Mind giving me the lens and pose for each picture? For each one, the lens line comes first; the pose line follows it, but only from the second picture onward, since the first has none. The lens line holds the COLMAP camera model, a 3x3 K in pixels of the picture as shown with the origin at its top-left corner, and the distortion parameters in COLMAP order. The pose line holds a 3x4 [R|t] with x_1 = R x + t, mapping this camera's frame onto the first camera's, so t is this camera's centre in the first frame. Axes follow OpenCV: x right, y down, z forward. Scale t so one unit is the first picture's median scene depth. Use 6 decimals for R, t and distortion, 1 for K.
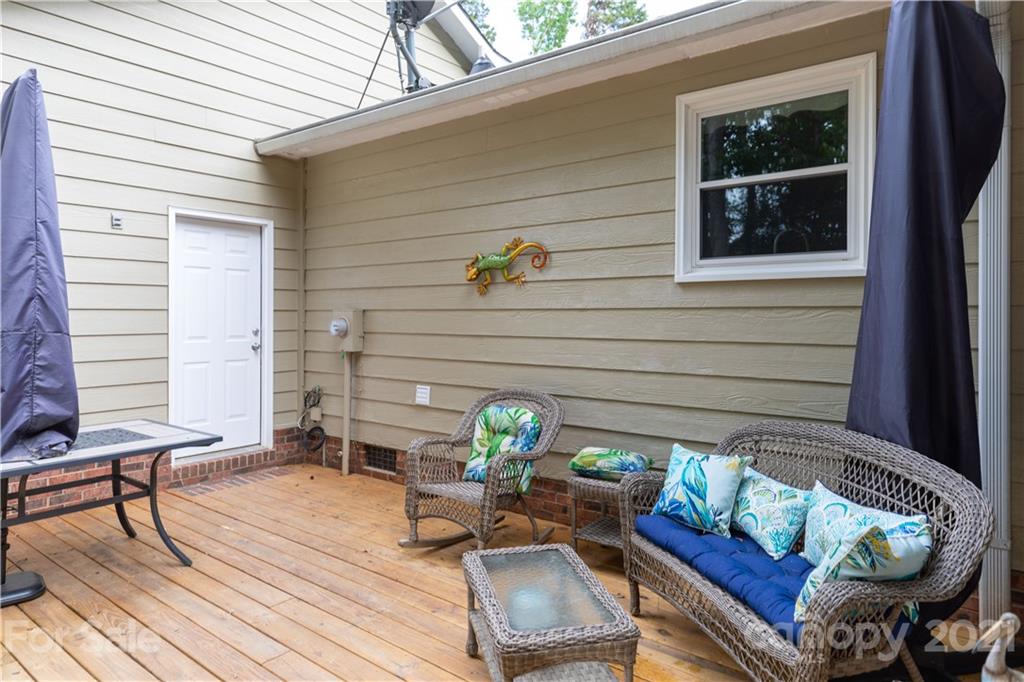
lens RADIAL K [[615.7, 0, 513.8], [0, 615.7, 316.7], [0, 0, 1]] dist [0.001411, 0.000312]
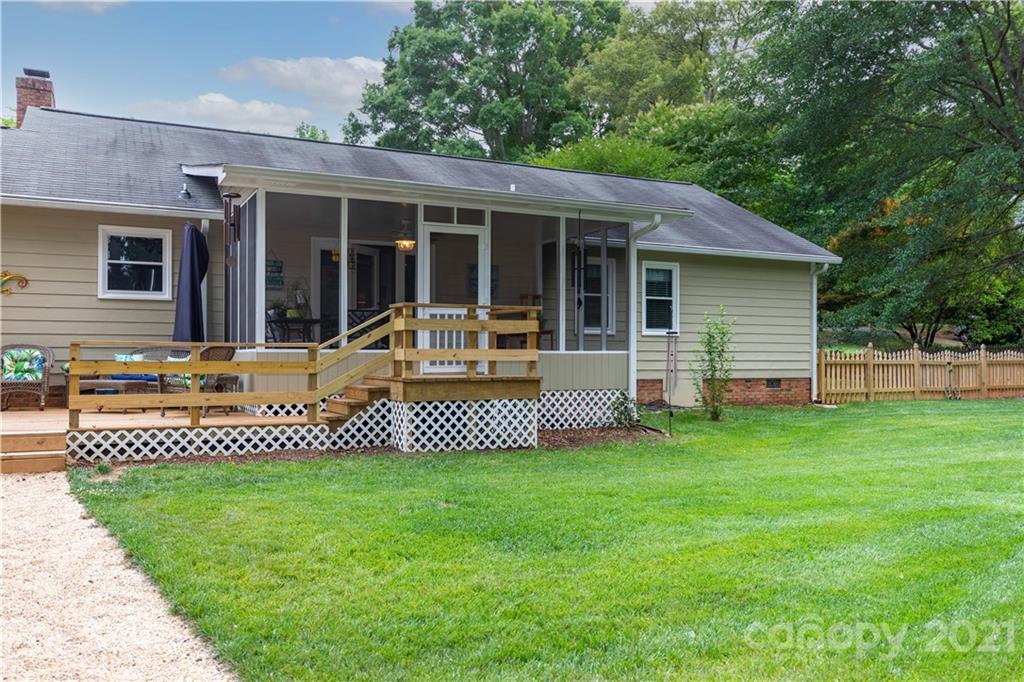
lens RADIAL K [[842.7, 0, 510.9], [0, 842.7, 342.7], [0, 0, 1]] dist [-0.003374, 0.011251]
pose [[0.432277, 0.008959, 0.901696, -2.124217], [-0.000834, 0.999954, -0.009536, 0.158976], [-0.901740, 0.003370, 0.432265, -2.023964]]
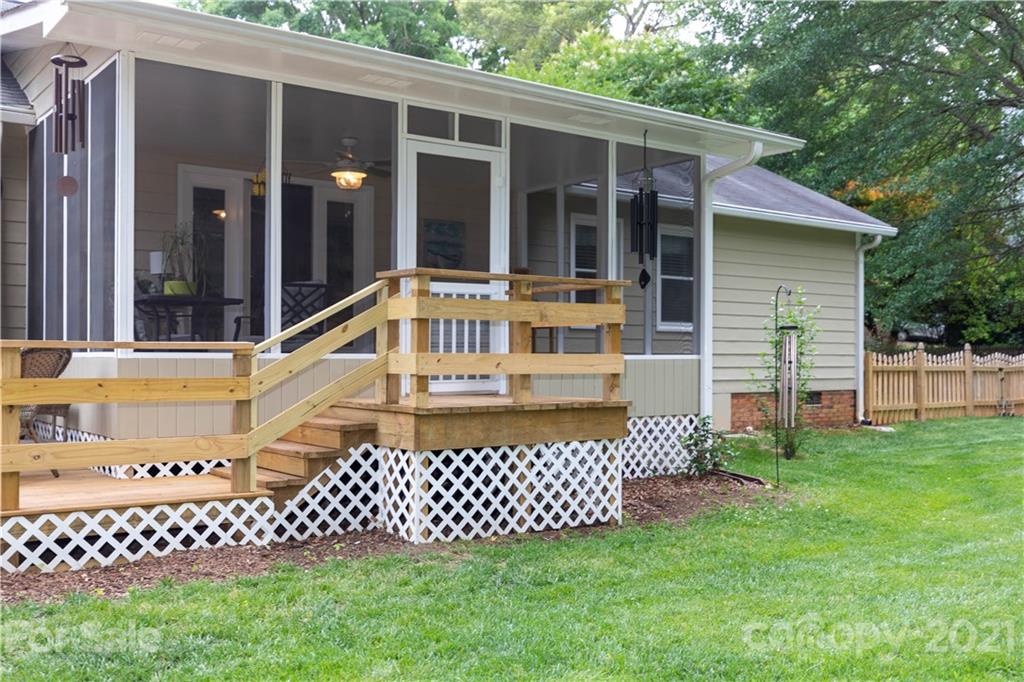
lens RADIAL K [[1006.4, 0, 512.8], [0, 1006.4, 343.1], [0, 0, 1]] dist [0.002061, 0.000000]
pose [[0.270306, 0.007207, 0.962748, -1.334871], [-0.003543, 0.999973, -0.006491, 0.143217], [-0.962768, -0.001656, 0.270324, -1.005831]]
